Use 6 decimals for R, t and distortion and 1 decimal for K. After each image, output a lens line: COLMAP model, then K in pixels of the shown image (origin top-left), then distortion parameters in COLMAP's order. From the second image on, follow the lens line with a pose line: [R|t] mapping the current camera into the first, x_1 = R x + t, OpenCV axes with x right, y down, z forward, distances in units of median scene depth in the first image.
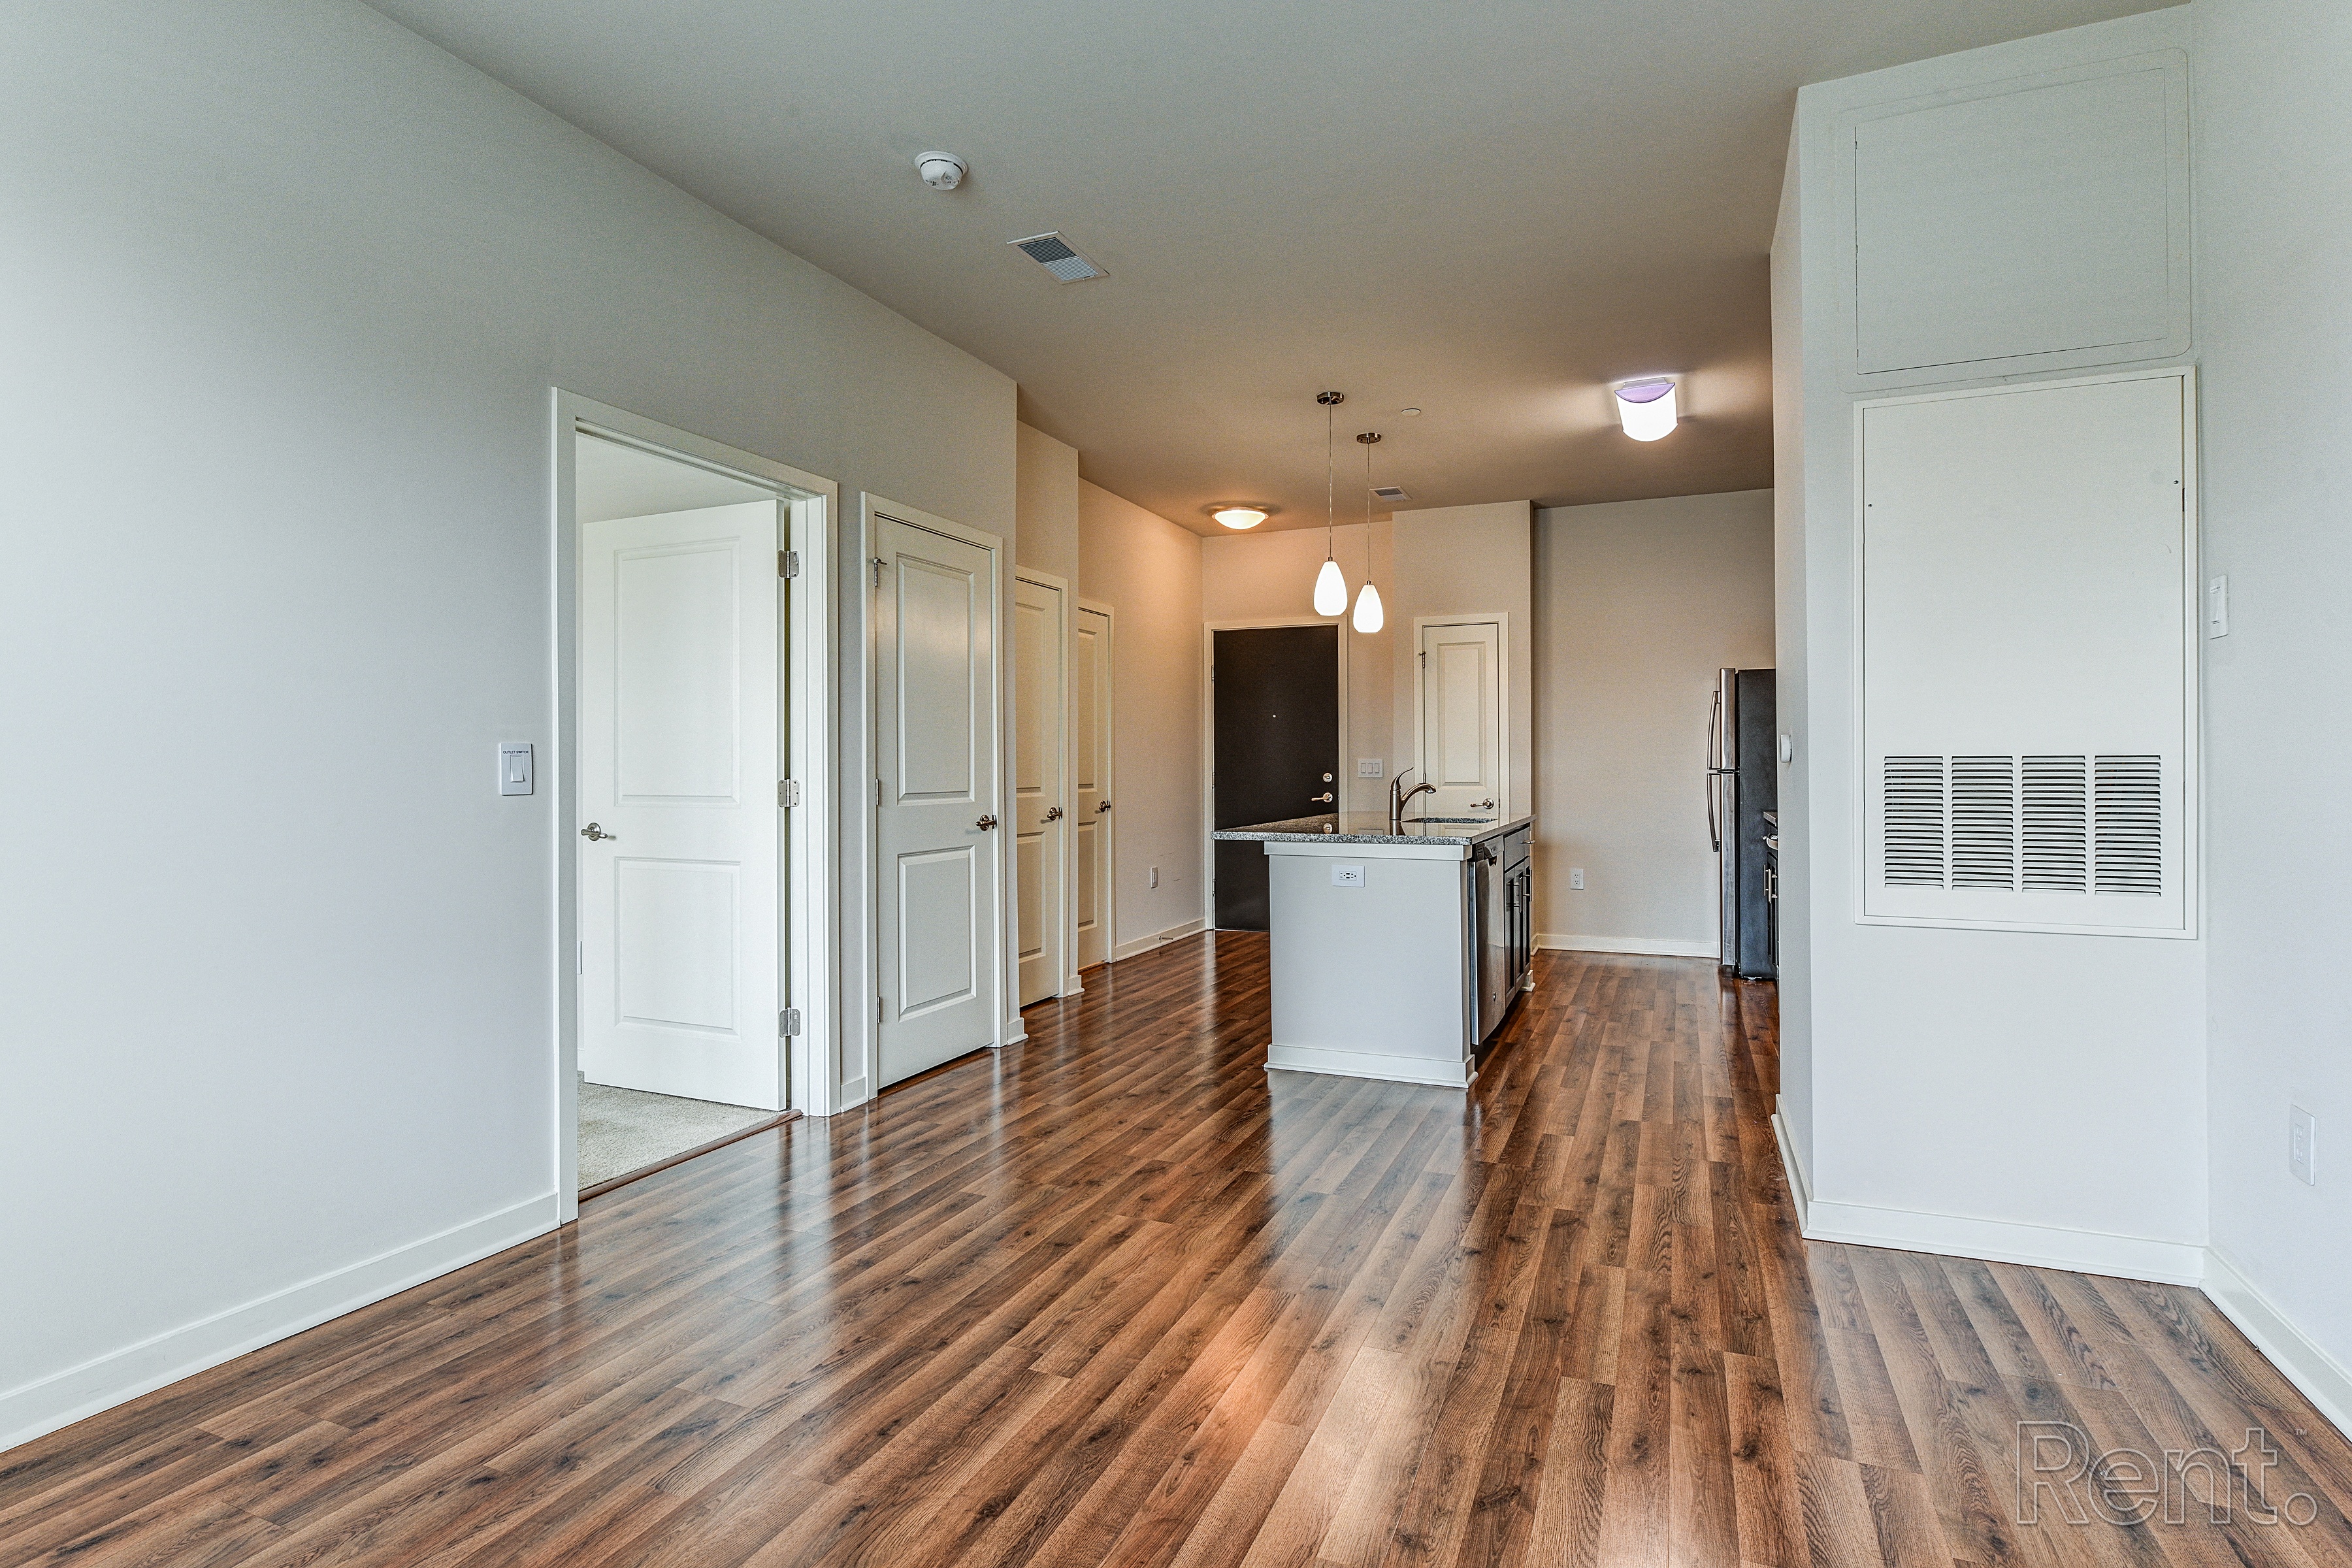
lens RADIAL K [[1223.6, 0, 1176.0], [0, 1223.6, 784.0], [0, 0, 1]] dist [0.001168, 0.000301]
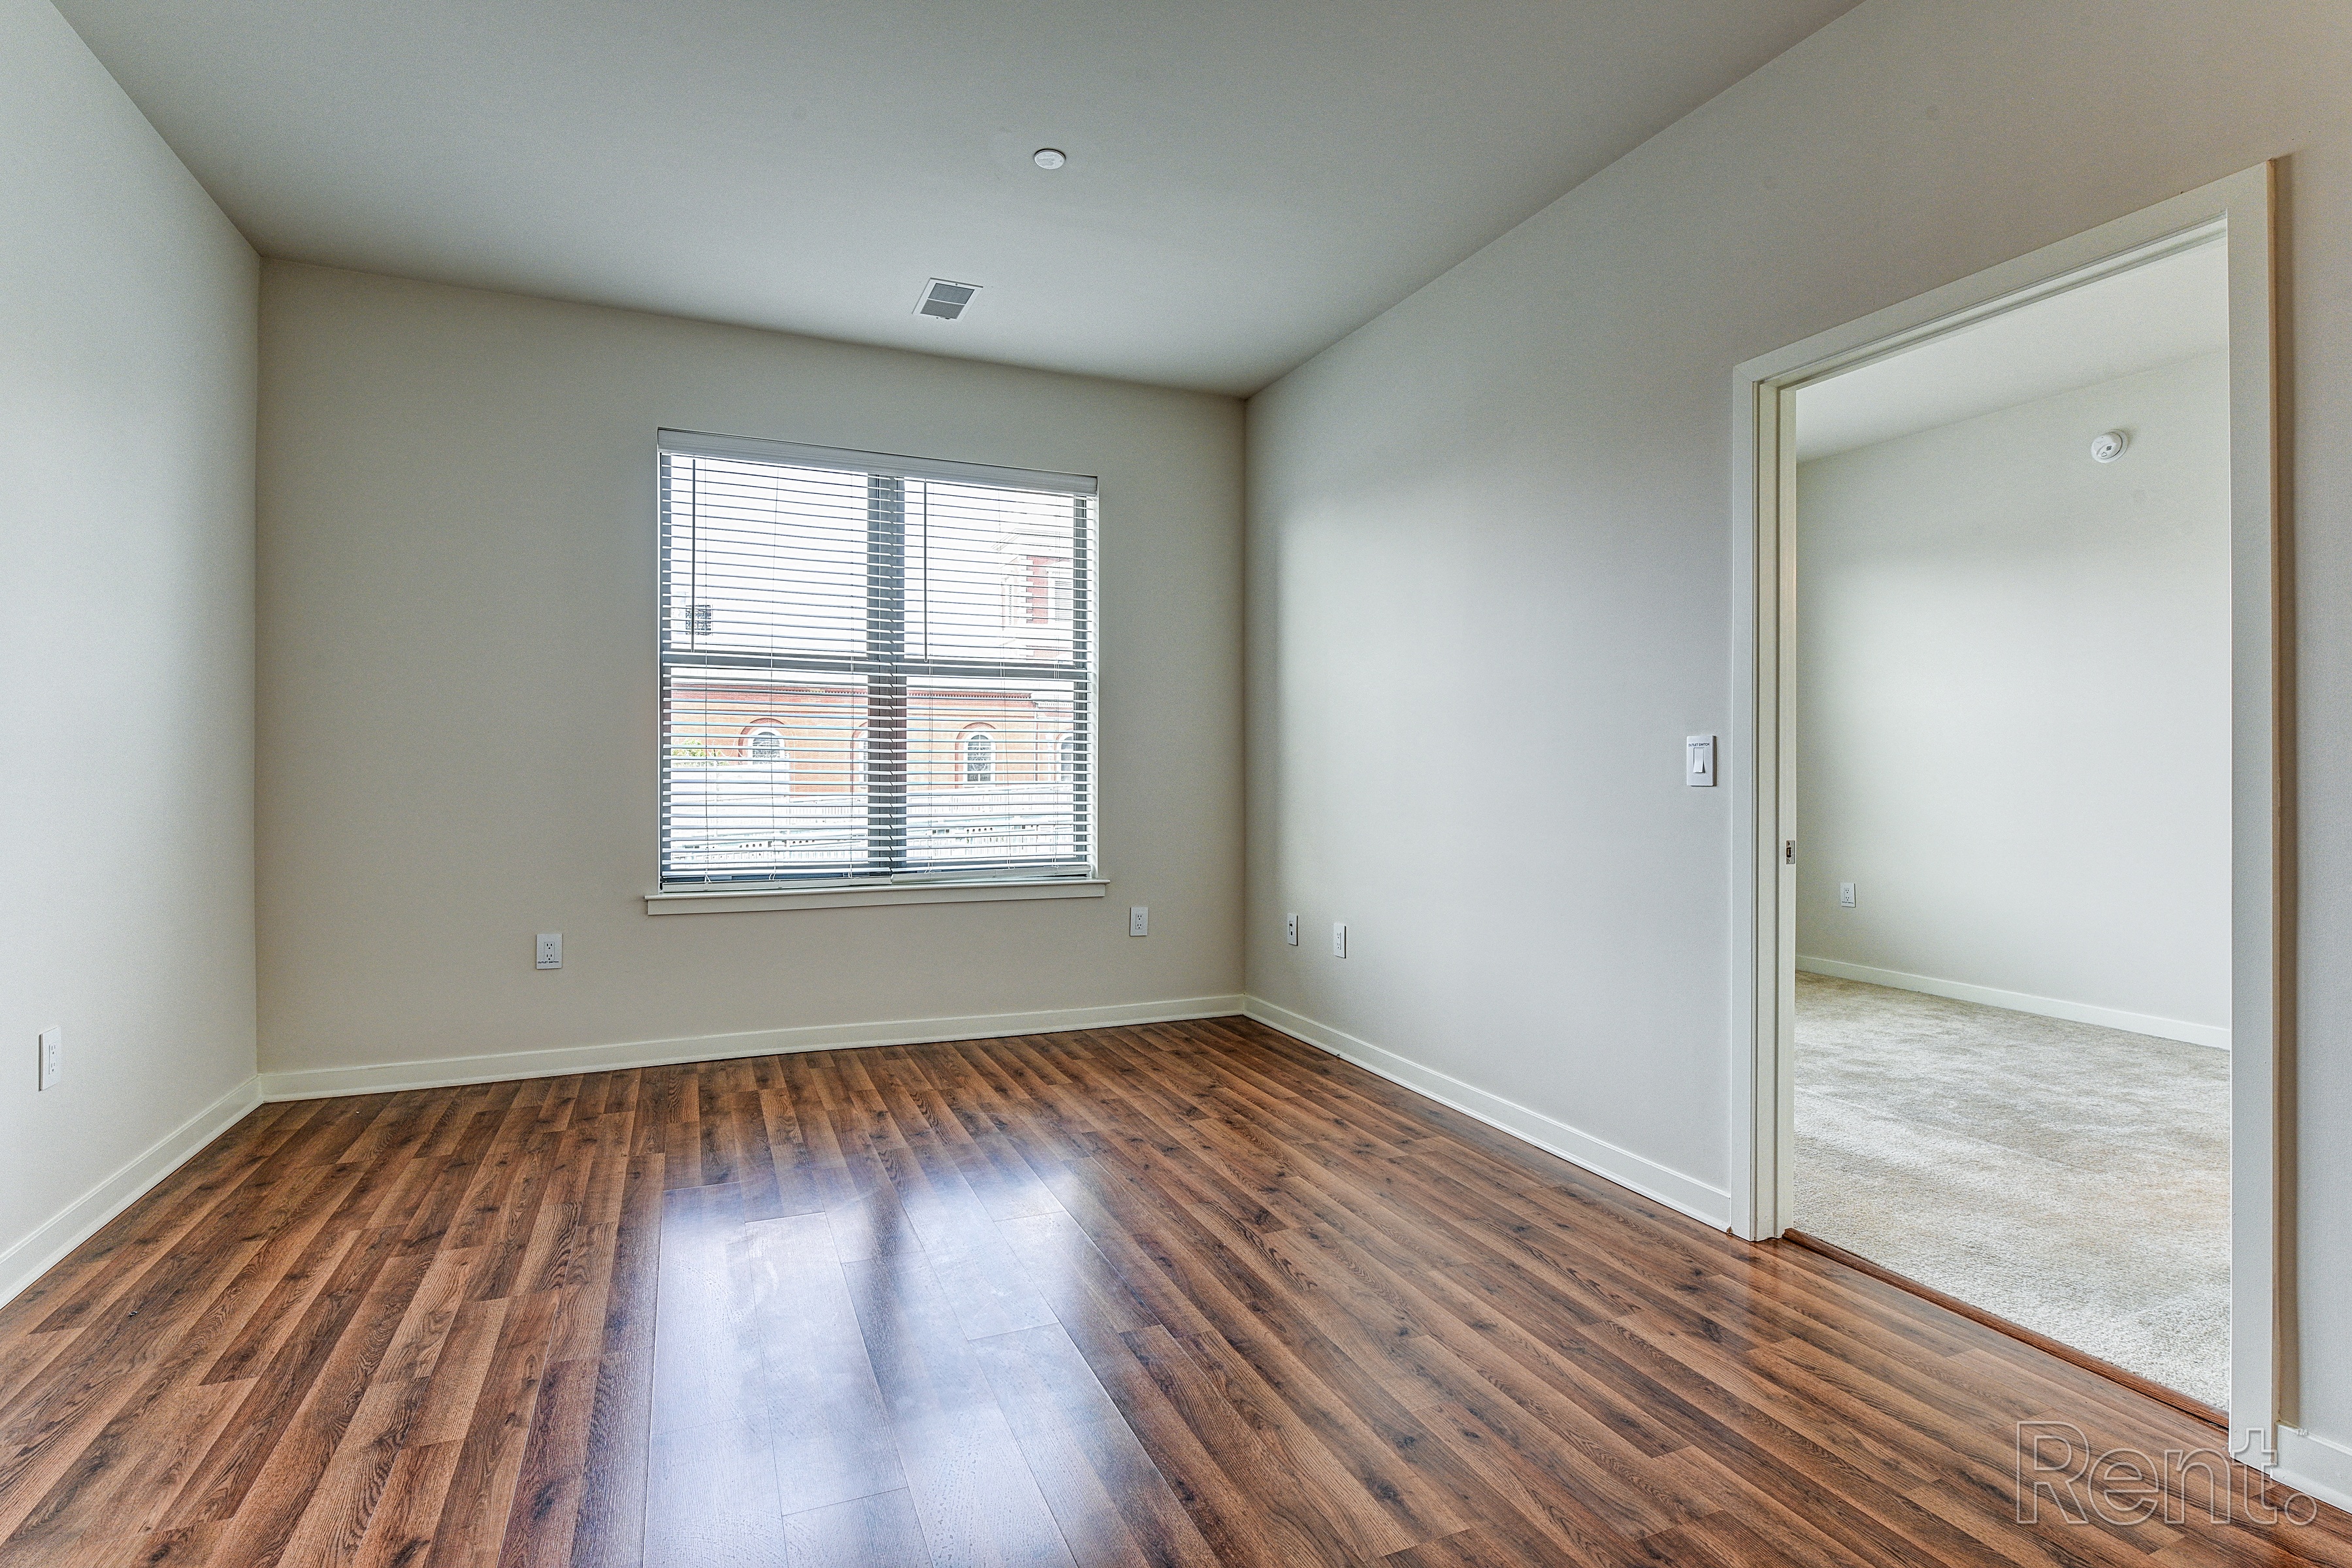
lens RADIAL K [[1149.2, 0, 1176.0], [0, 1149.2, 784.0], [0, 0, 1]] dist [0.024515, -0.000235]
pose [[-0.703109, 0.013812, -0.710948, 0.443658], [-0.000670, 0.999798, 0.020085, -0.011277], [0.711082, 0.014598, -0.702957, 1.304657]]
